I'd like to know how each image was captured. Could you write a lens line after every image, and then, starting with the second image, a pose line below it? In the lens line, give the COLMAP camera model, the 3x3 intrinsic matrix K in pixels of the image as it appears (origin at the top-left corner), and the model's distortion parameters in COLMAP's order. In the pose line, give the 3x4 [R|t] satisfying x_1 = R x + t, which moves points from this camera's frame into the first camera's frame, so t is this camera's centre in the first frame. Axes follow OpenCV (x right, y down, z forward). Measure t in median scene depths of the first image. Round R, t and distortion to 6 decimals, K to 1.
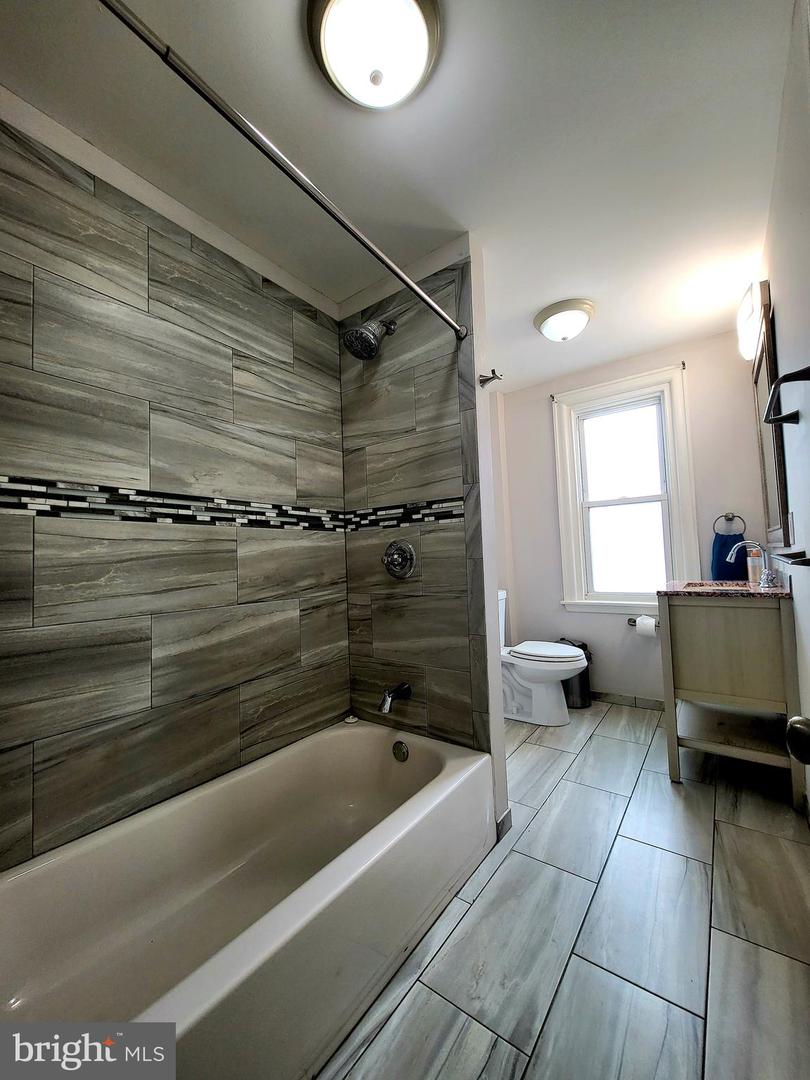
lens RADIAL K [[425.4, 0, 405.0], [0, 425.4, 540.0], [0, 0, 1]] dist [-0.000971, -0.000852]
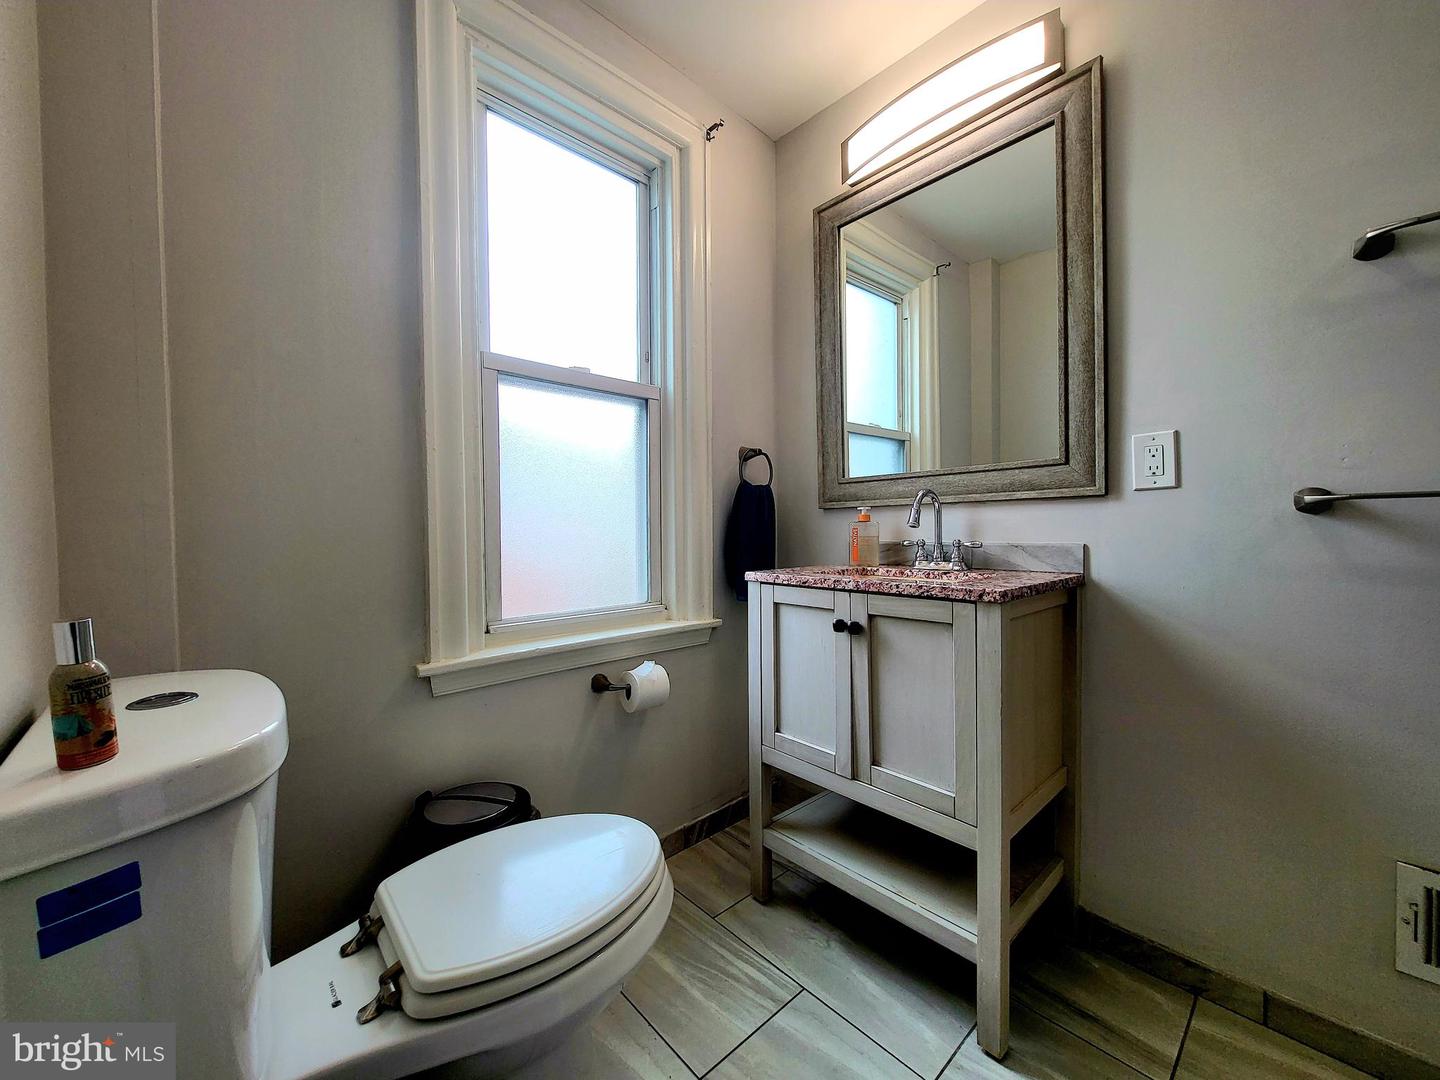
lens RADIAL K [[563.4, 0, 721.5], [0, 563.4, 537.8], [0, 0, 1]] dist [0.000601, -0.001313]
pose [[0.189645, 0.021502, 0.981617, 0.031464], [-0.029778, 0.999426, -0.016139, 0.063148], [-0.981401, -0.026170, 0.190176, 0.819678]]
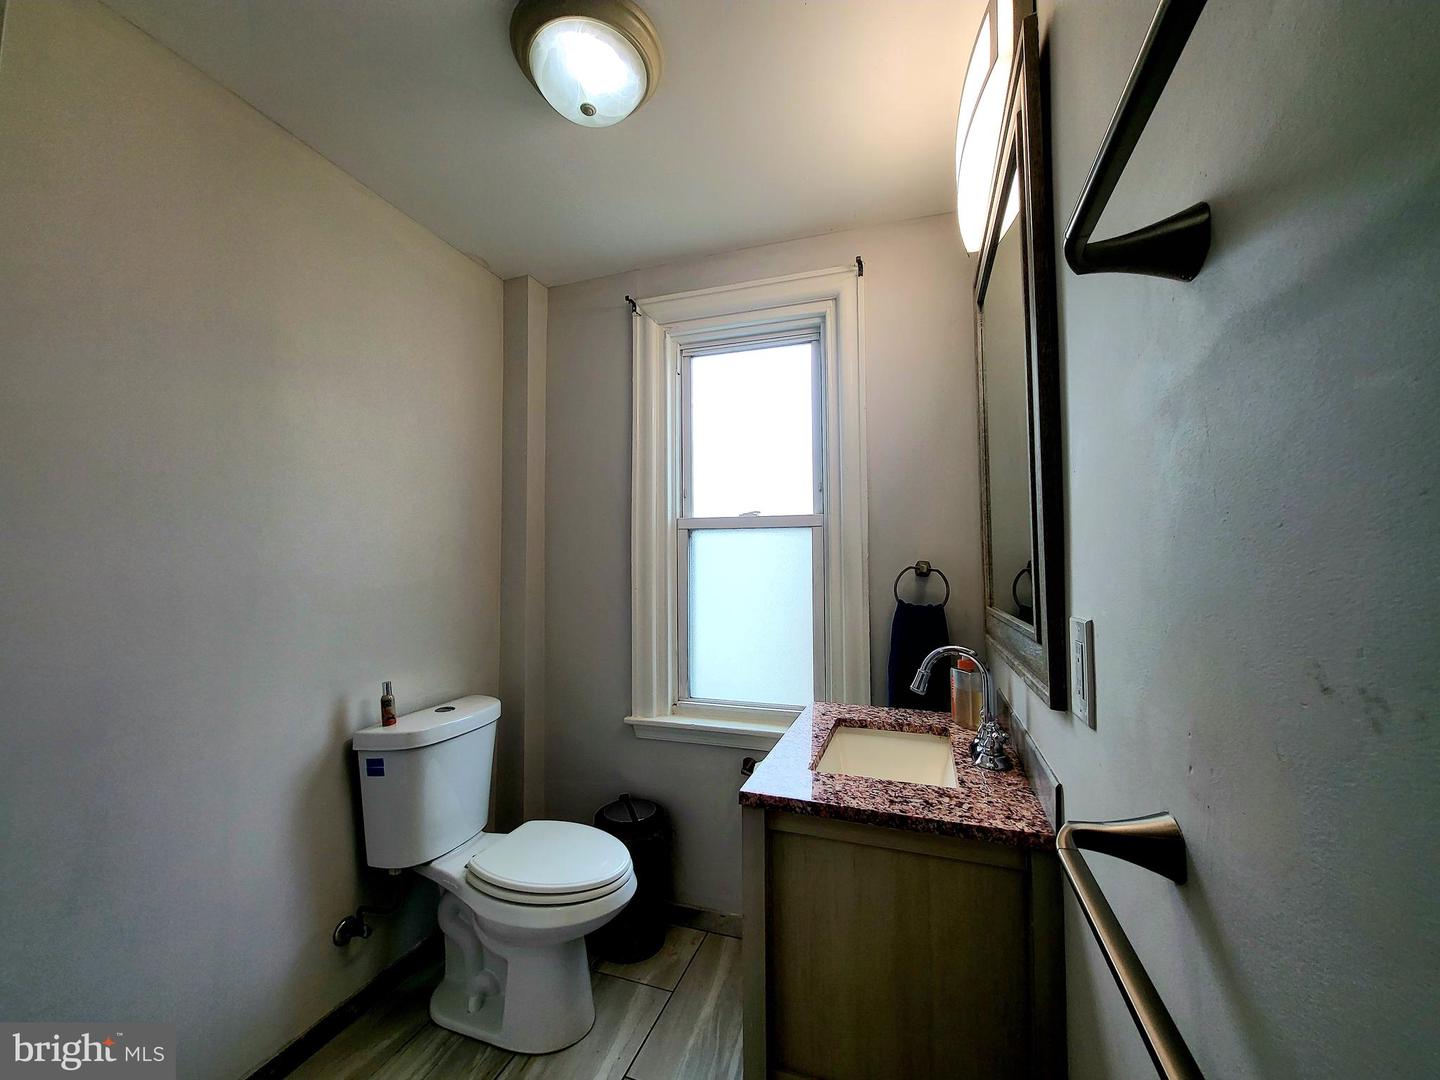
lens RADIAL K [[563.4, 0, 721.5], [0, 563.4, 537.8], [0, 0, 1]] dist [0.000601, -0.001313]
pose [[0.953390, 0.054943, 0.296695, 0.301792], [-0.048835, 0.998415, -0.027966, -0.056163], [-0.297761, 0.012173, 0.954563, 0.389279]]
